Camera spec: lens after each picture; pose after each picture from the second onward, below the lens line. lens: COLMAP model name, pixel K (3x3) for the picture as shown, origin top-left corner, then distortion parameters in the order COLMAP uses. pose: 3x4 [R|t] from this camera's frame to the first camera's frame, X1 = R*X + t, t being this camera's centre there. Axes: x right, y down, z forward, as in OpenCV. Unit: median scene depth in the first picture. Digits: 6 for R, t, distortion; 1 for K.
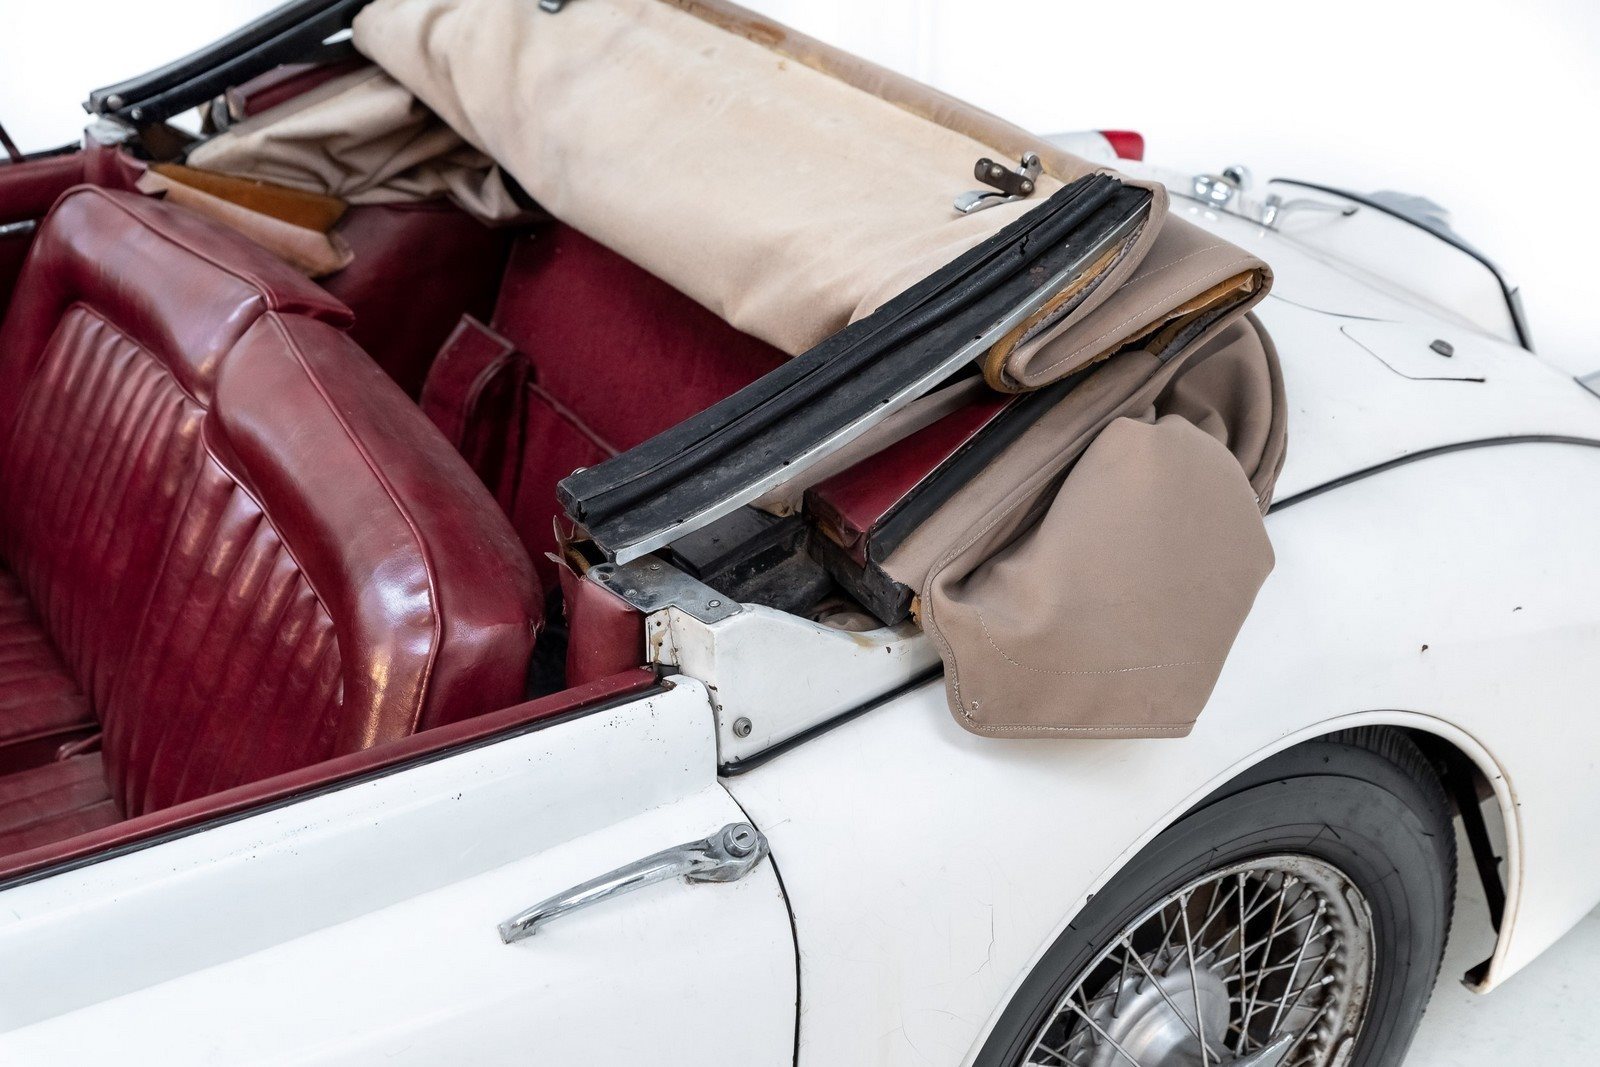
lens RADIAL K [[2202.3, 0, 801.8], [0, 2202.3, 528.9], [0, 0, 1]] dist [-0.023919, 0.000000]
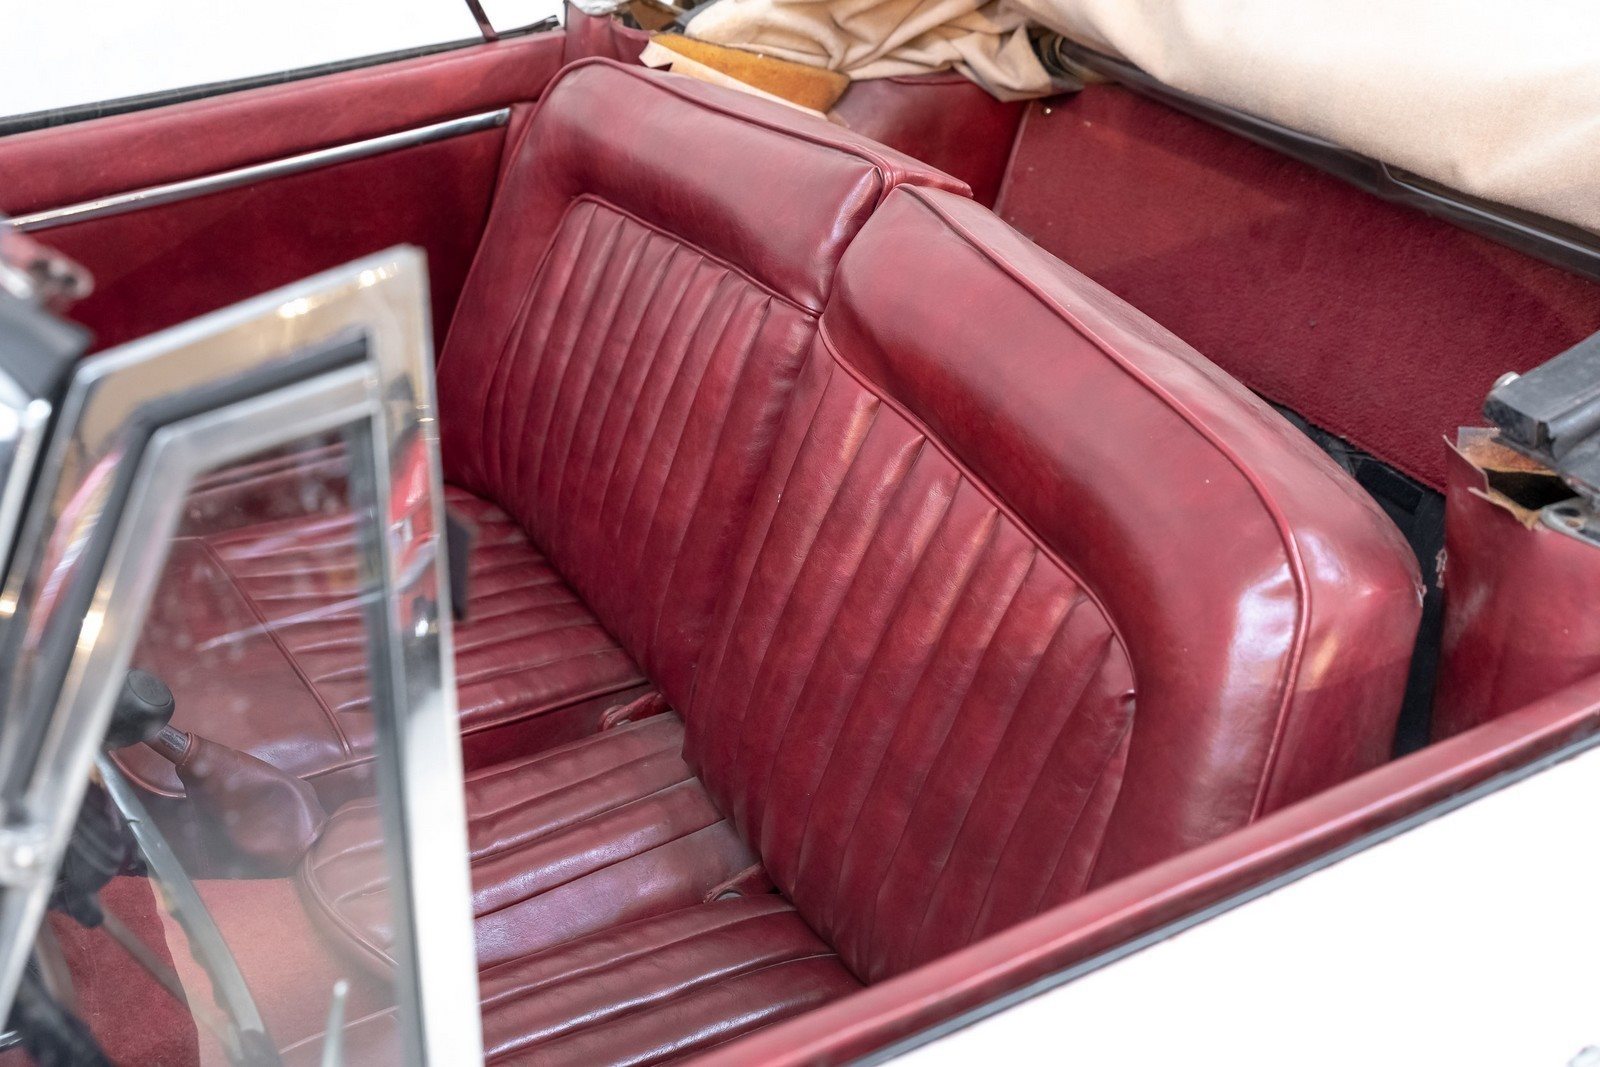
lens RADIAL K [[1899.2, 0, 799.4], [0, 1899.2, 539.5], [0, 0, 1]] dist [-0.069203, 0.000000]
pose [[0.997483, -0.019923, -0.068046, -0.184469], [0.024216, 0.997728, 0.062870, -0.011265], [0.066639, -0.064360, 0.995699, 0.236288]]
